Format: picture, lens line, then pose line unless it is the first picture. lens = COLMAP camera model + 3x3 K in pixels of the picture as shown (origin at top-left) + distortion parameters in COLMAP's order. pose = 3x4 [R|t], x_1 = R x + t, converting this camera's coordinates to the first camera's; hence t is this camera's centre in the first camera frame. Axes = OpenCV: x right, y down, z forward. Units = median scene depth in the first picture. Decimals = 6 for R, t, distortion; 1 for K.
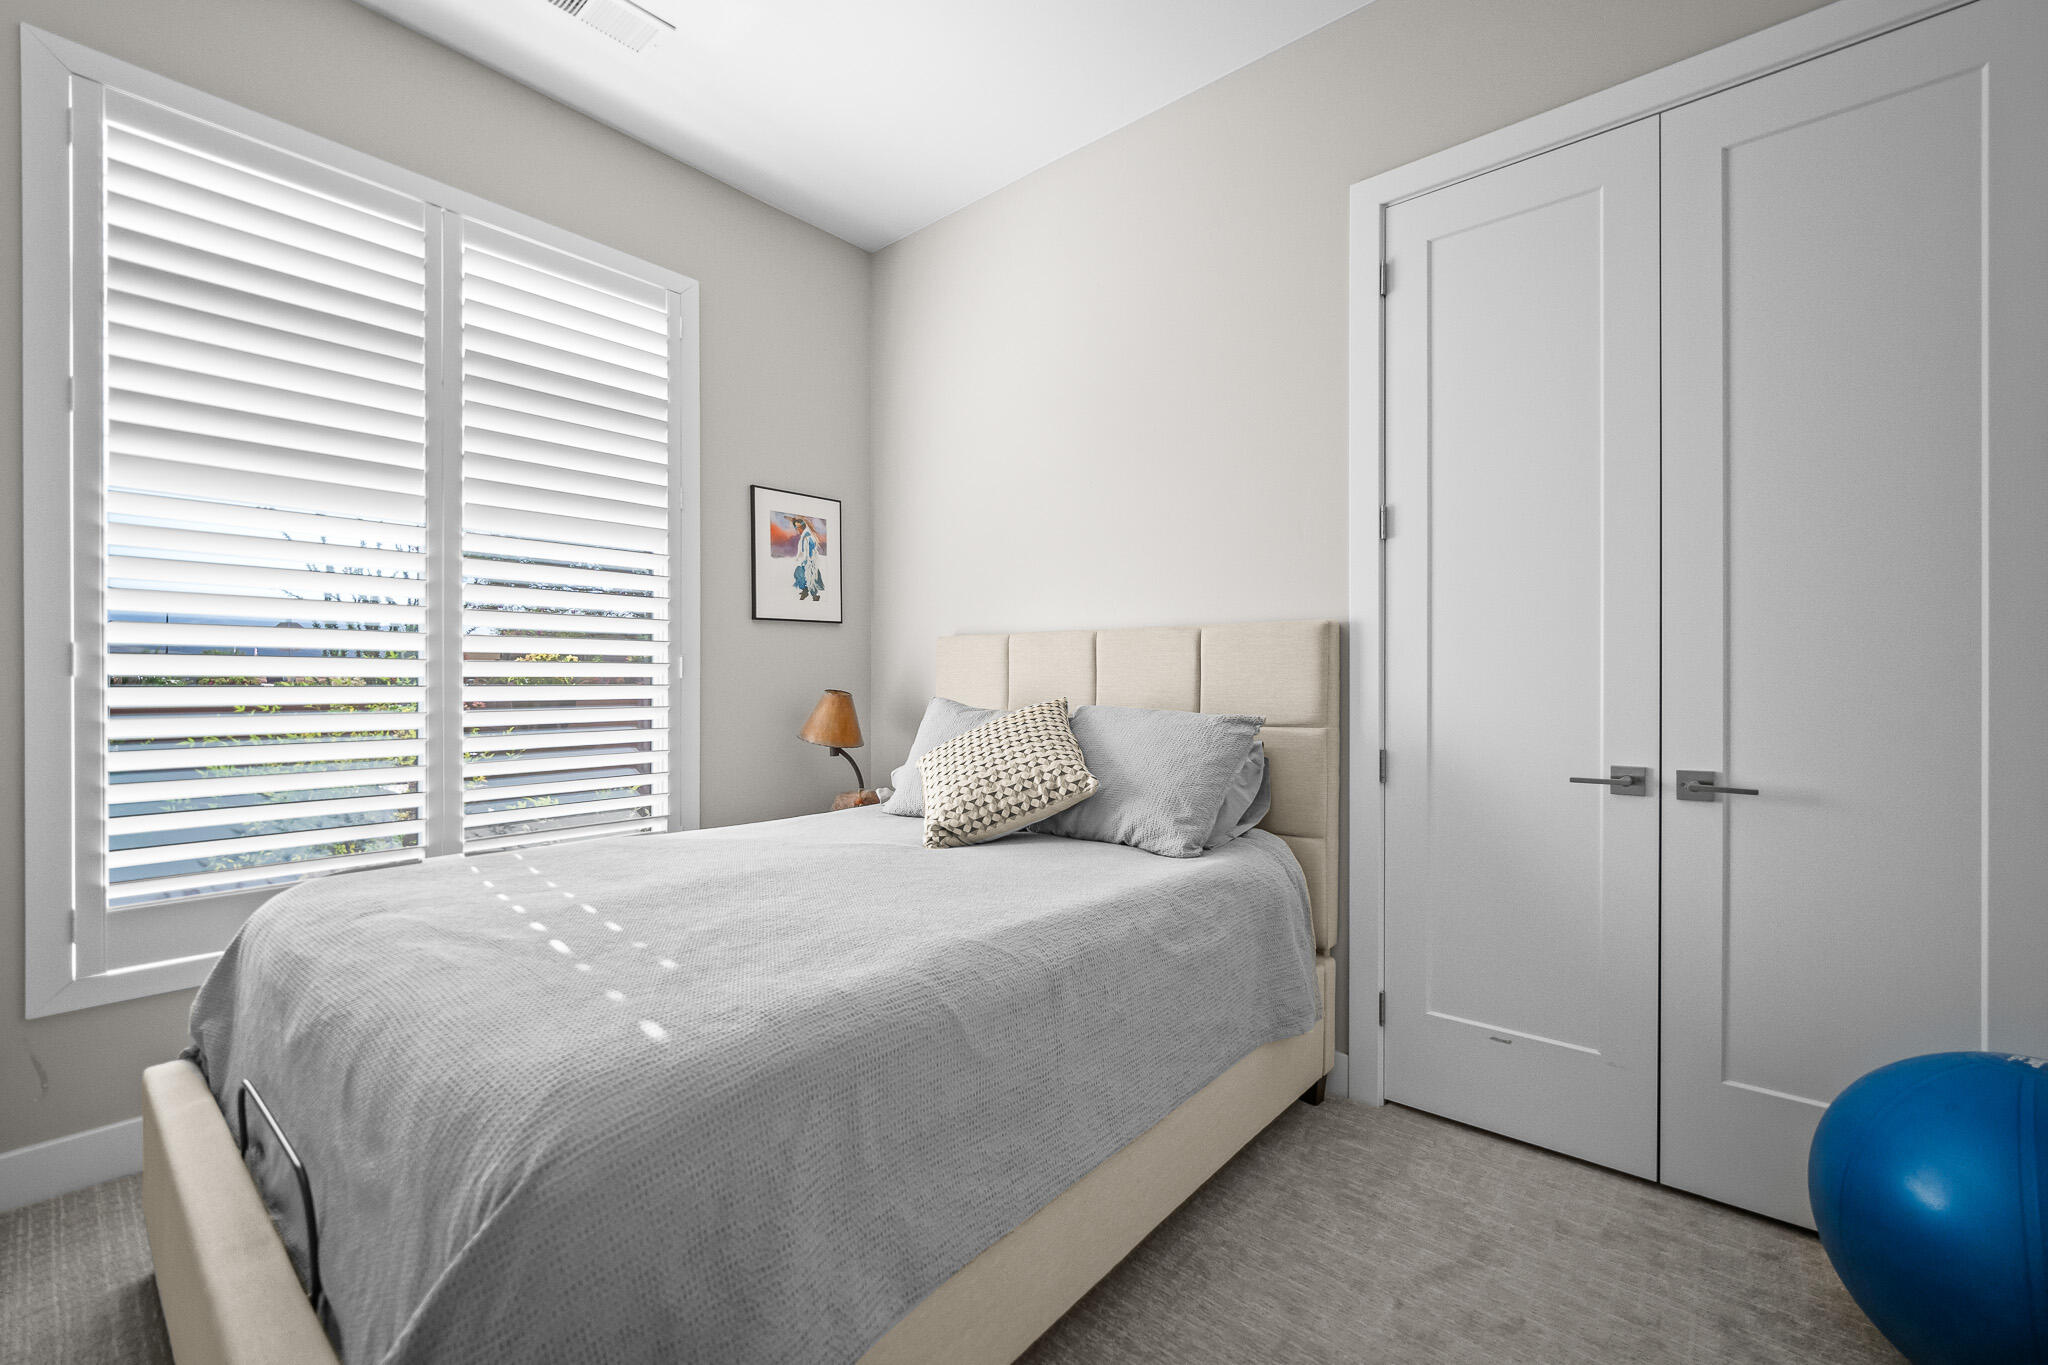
lens RADIAL K [[842.1, 0, 1032.6], [0, 842.1, 682.3], [0, 0, 1]] dist [-0.002186, -0.000335]
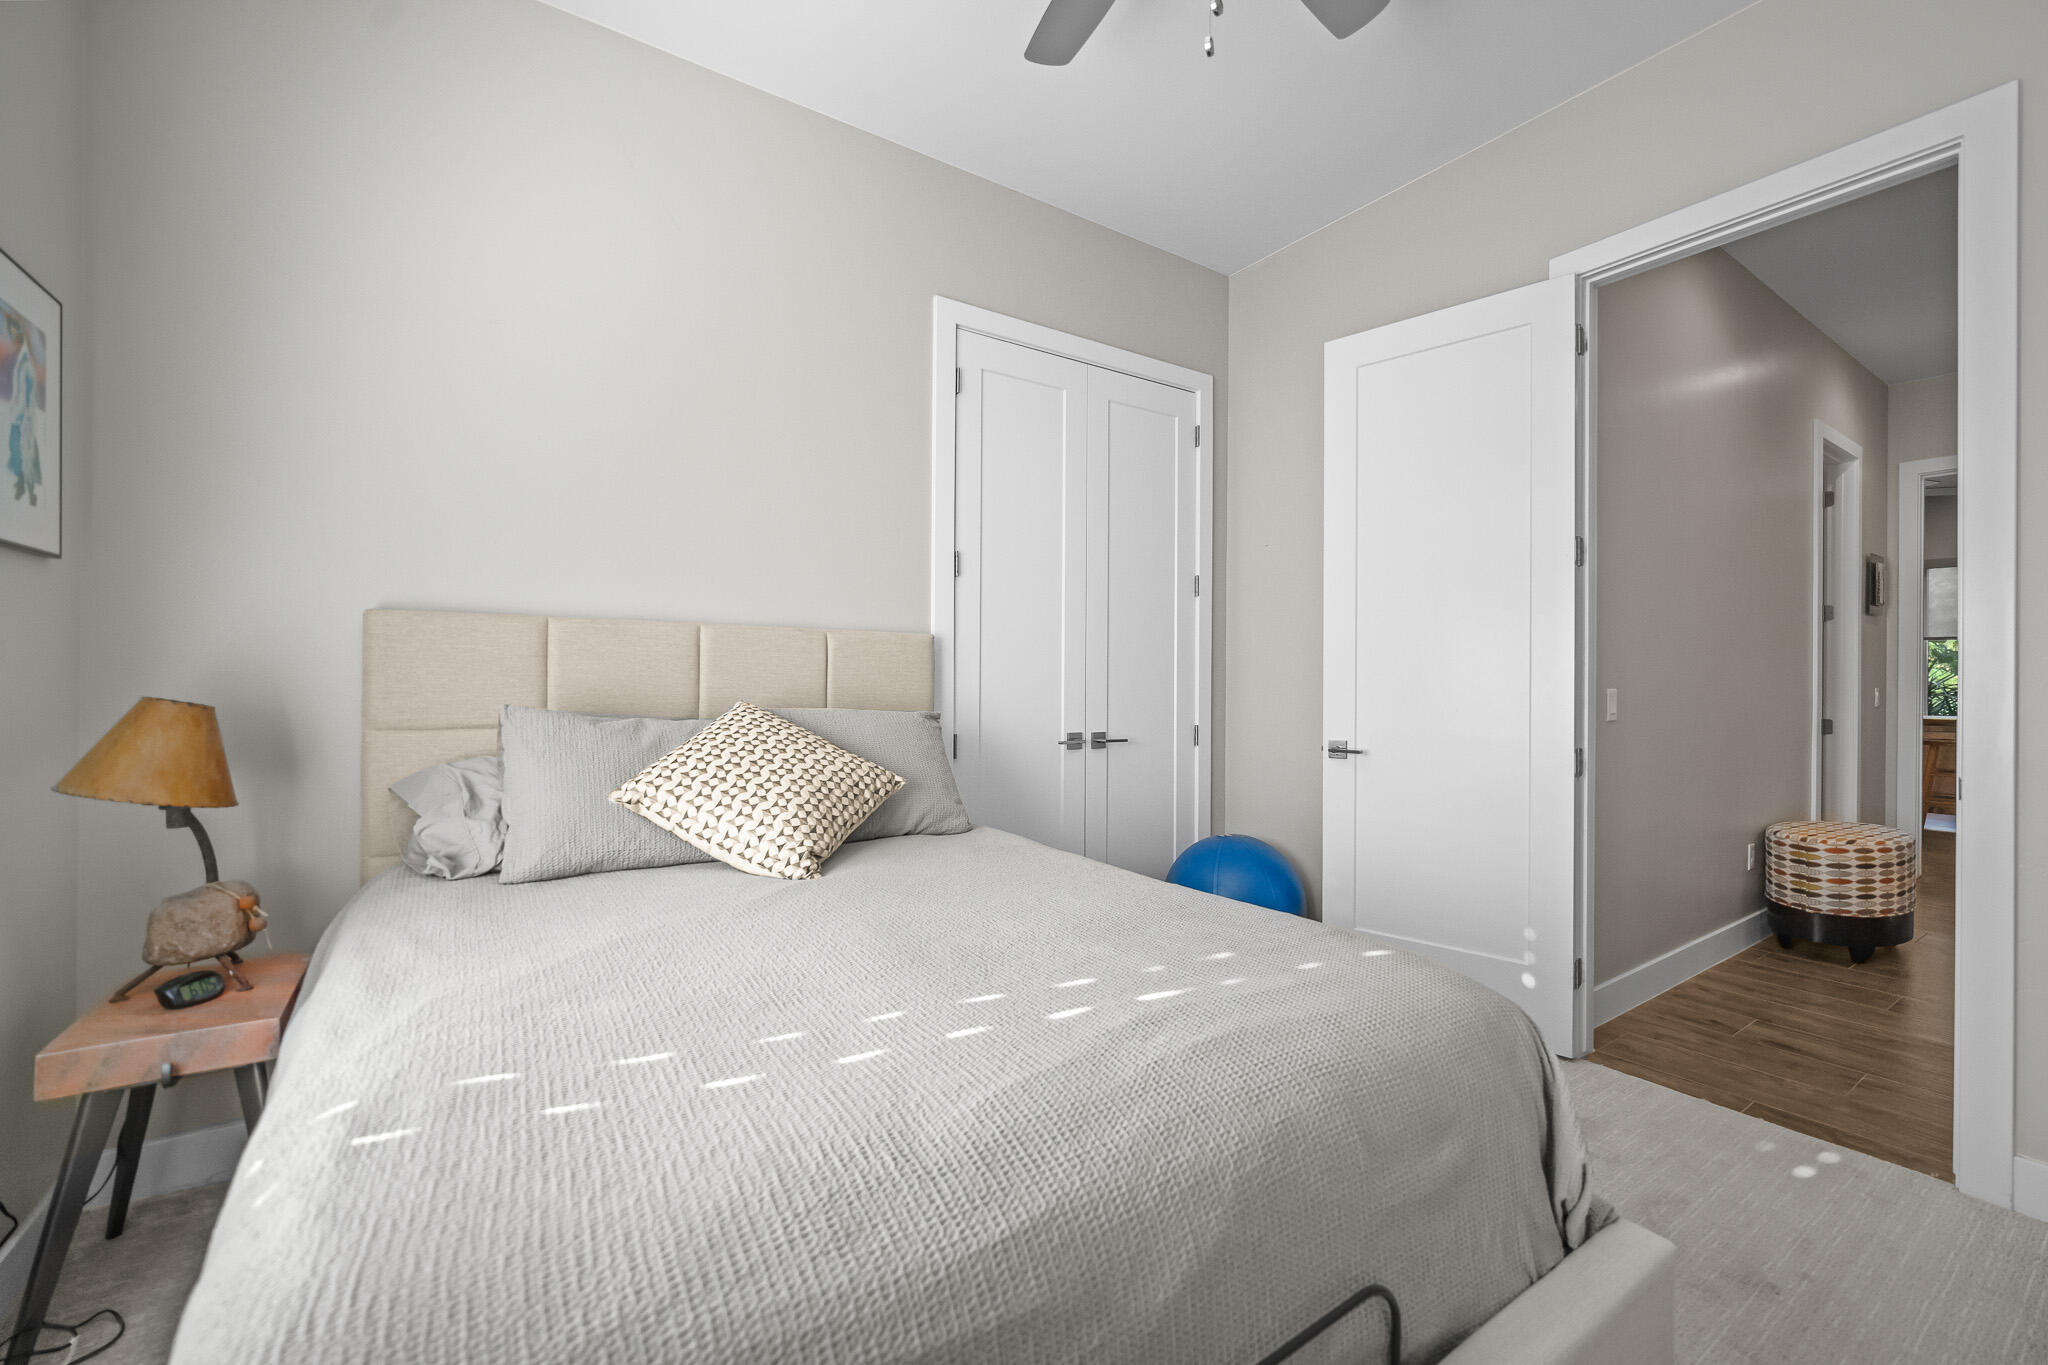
lens RADIAL K [[842.1, 0, 1032.6], [0, 842.1, 682.3], [0, 0, 1]] dist [-0.002186, -0.000335]
pose [[0.270123, 0.000589, 0.962826, -0.820089], [-0.003772, 0.999993, 0.000446, -0.003059], [-0.962818, -0.003752, 0.270123, 0.514247]]
